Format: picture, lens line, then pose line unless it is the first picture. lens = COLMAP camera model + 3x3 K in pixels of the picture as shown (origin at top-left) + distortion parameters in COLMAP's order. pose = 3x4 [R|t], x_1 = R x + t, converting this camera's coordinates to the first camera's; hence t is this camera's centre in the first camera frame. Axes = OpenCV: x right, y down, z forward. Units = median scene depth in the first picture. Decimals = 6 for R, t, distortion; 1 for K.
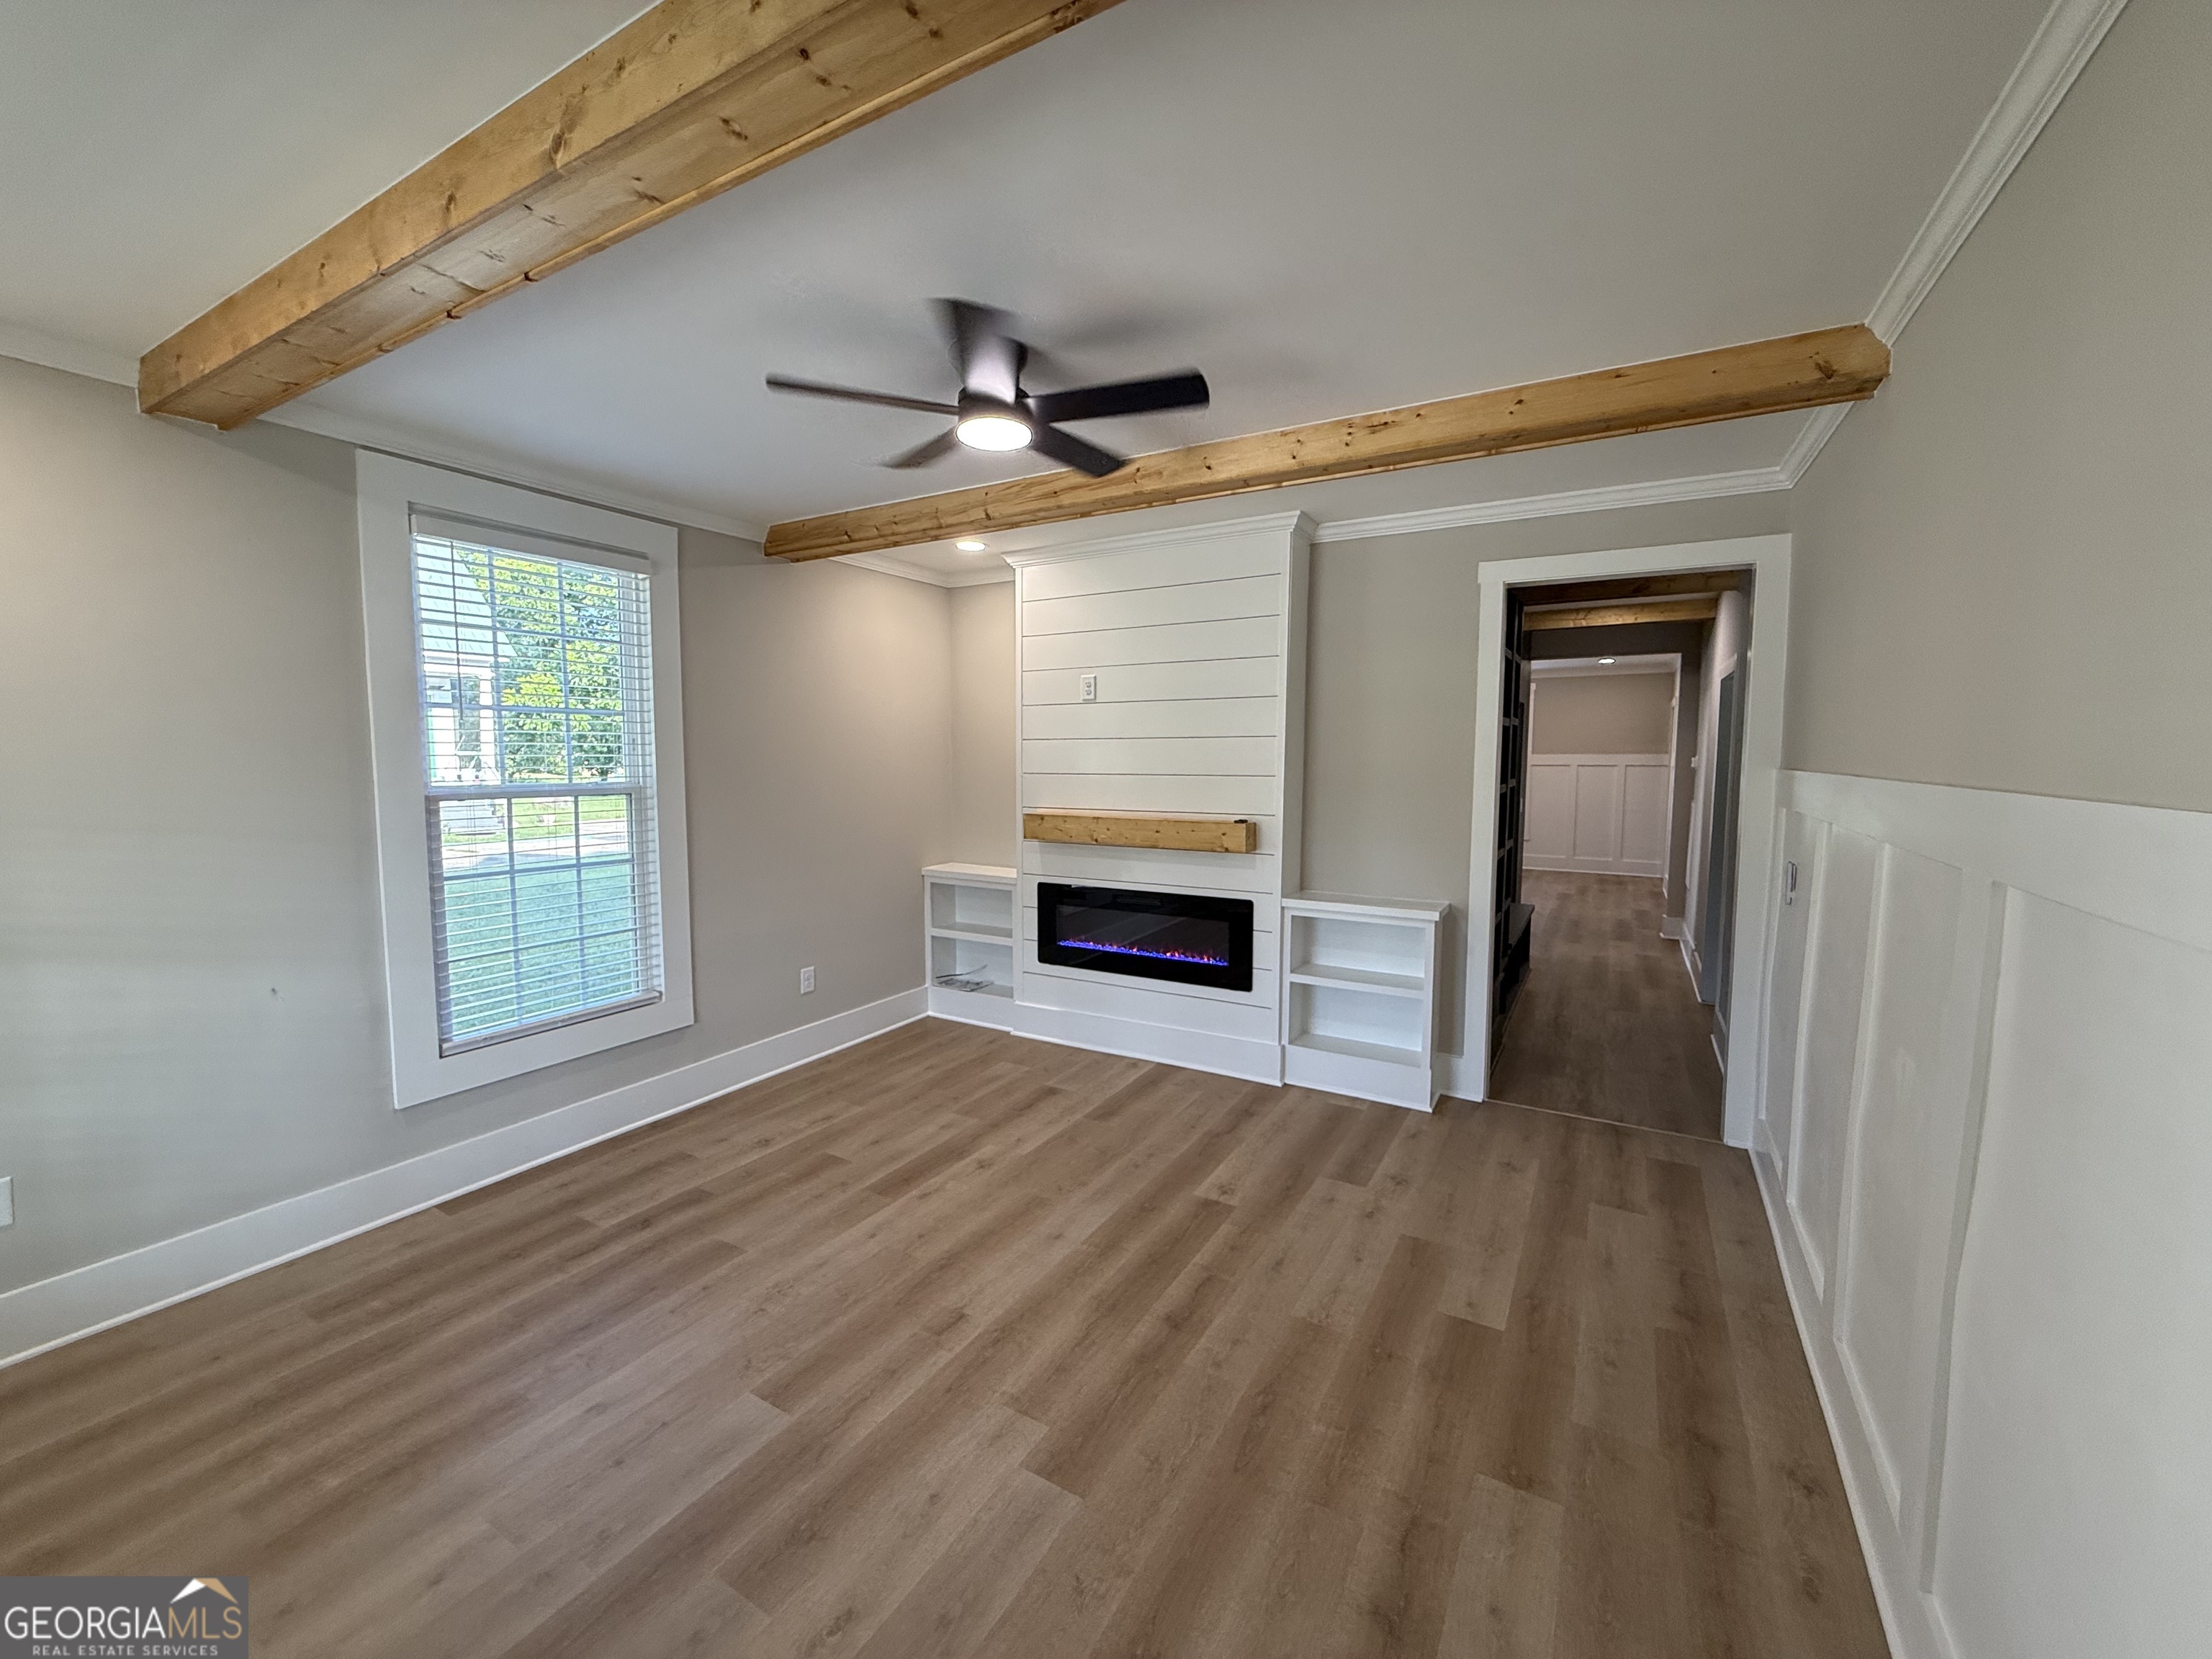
lens RADIAL K [[881.2, 0, 1099.1], [0, 881.2, 825.8], [0, 0, 1]] dist [-0.000749, 0.000033]
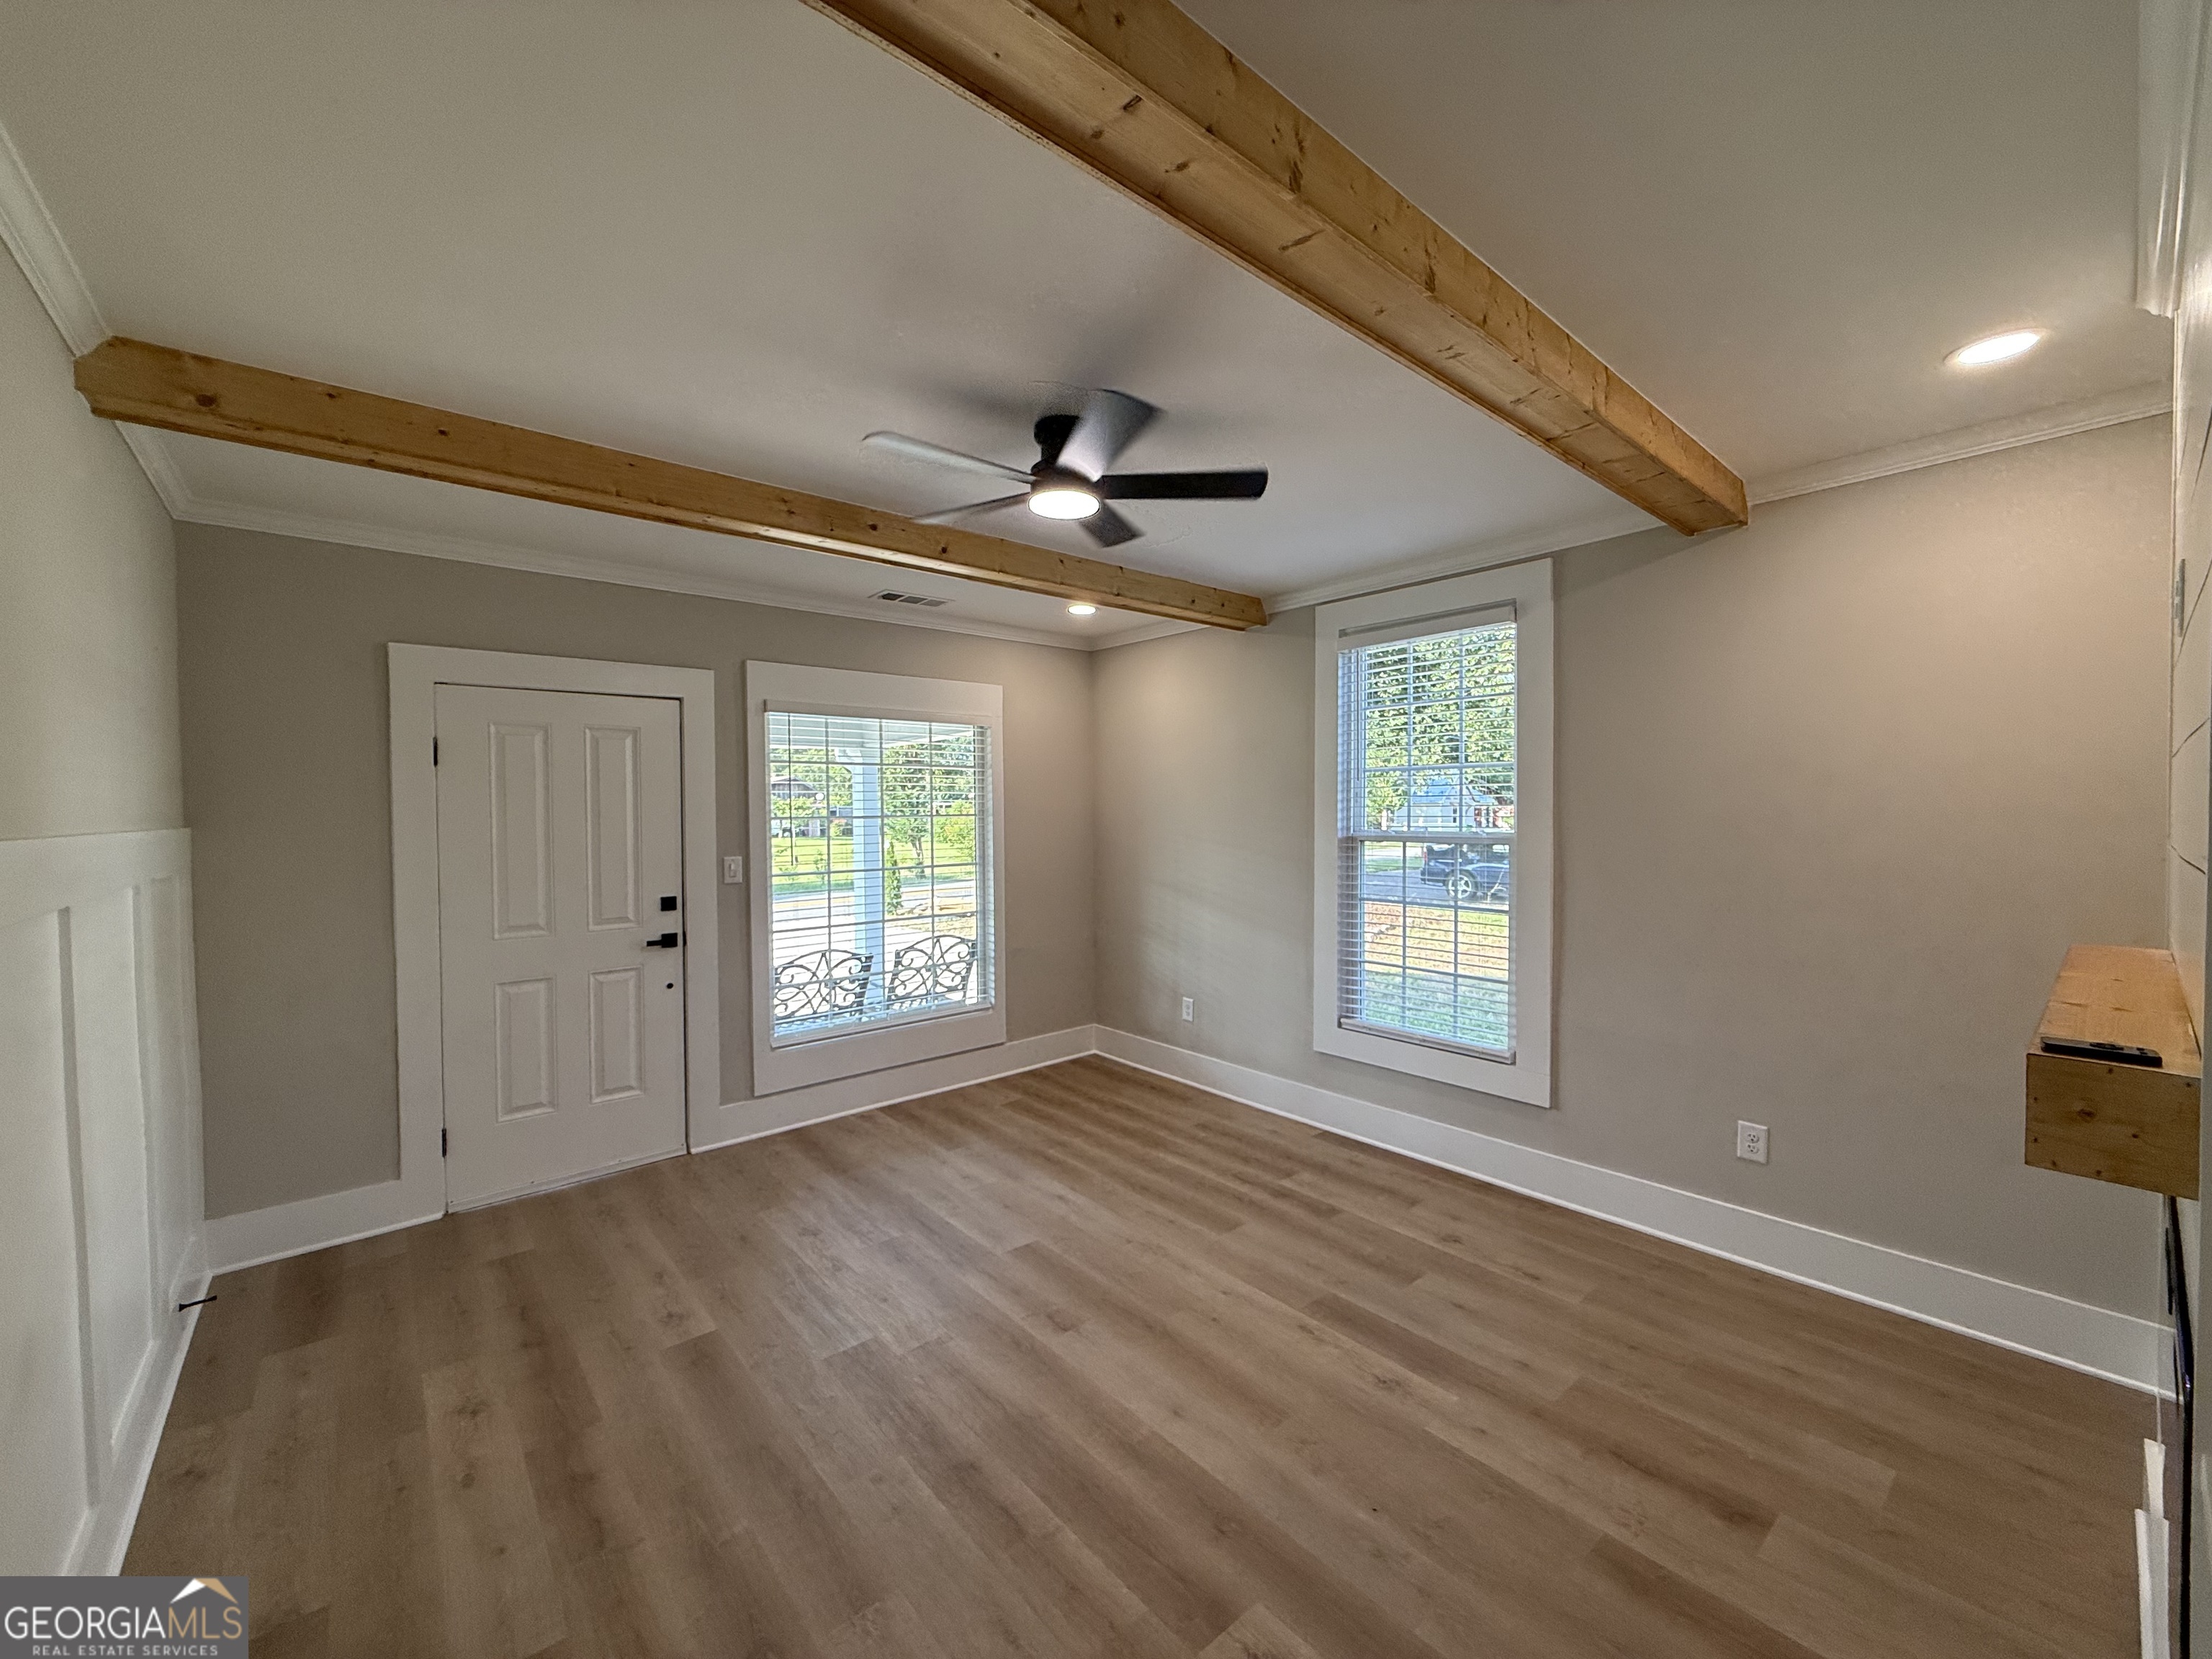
lens RADIAL K [[881.2, 0, 1099.1], [0, 881.2, 825.8], [0, 0, 1]] dist [-0.000749, 0.000033]
pose [[-0.331262, 0.017071, -0.943384, 0.667144], [-0.071332, 0.996522, 0.043080, -0.081779], [0.940839, 0.081565, -0.328892, 1.080466]]
